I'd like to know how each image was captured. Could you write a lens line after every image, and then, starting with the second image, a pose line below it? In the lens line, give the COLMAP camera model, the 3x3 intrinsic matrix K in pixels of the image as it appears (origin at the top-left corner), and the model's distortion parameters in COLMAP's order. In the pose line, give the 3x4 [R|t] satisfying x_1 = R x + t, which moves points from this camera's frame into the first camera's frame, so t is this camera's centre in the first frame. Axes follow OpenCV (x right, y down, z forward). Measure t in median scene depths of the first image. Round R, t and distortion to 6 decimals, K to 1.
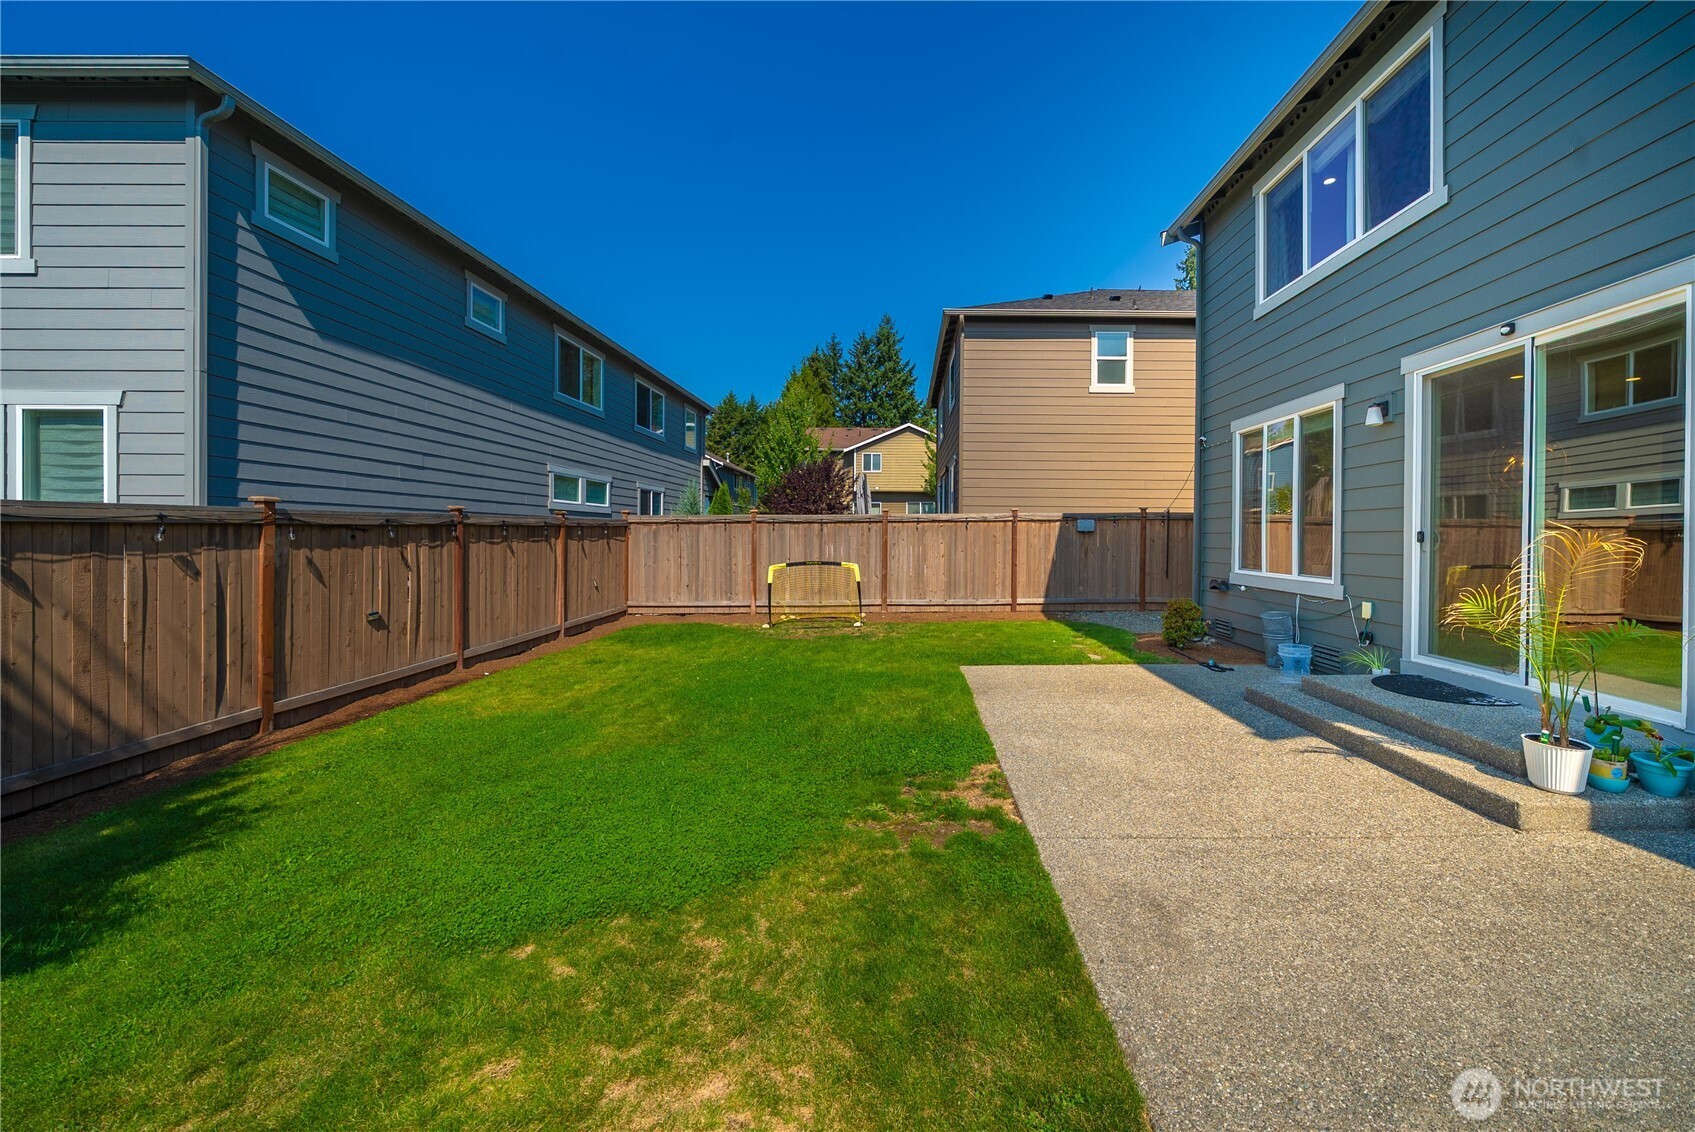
lens RADIAL K [[614.2, 0, 881.0], [0, 614.2, 538.3], [0, 0, 1]] dist [-0.006594, -0.000020]
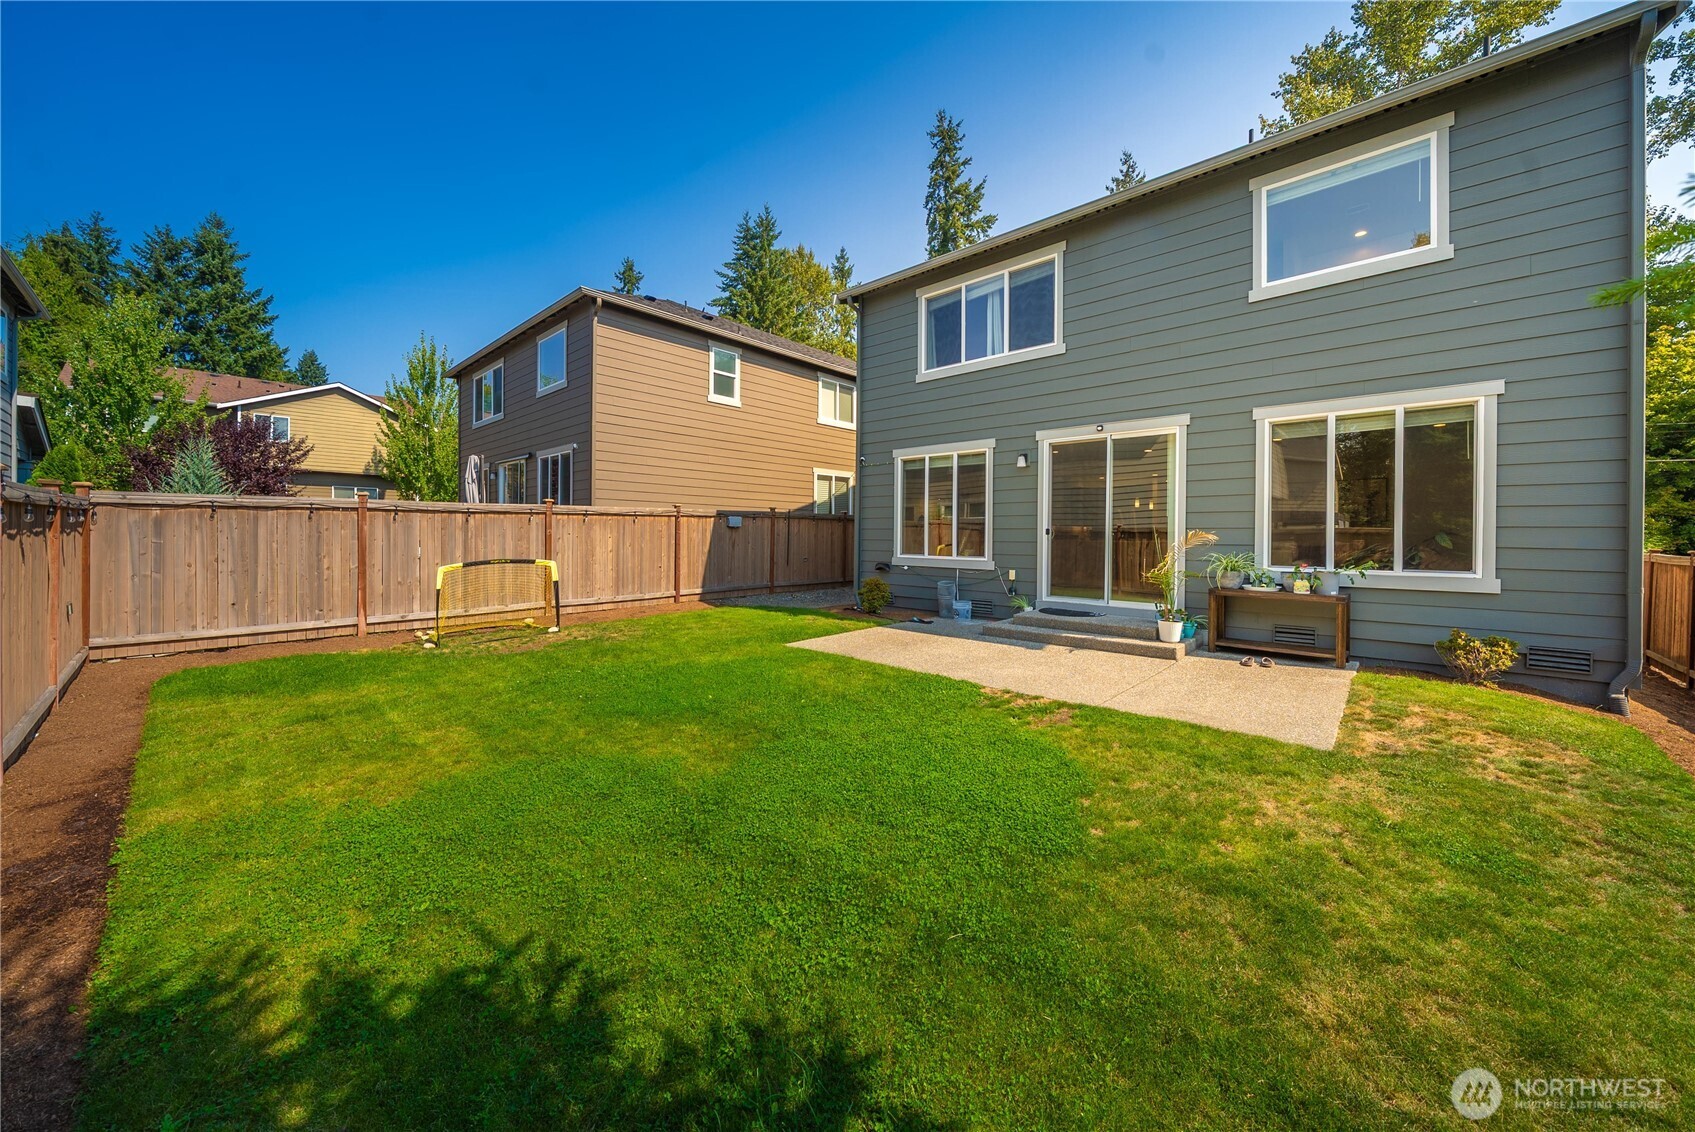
lens RADIAL K [[614.2, 0, 838.1], [0, 614.2, 536.9], [0, 0, 1]] dist [-0.006594, -0.000020]
pose [[0.675940, -0.001408, 0.736955, -0.369230], [-0.001407, 0.999994, 0.003201, 0.003485], [-0.736955, -0.003200, 0.675934, 0.094938]]
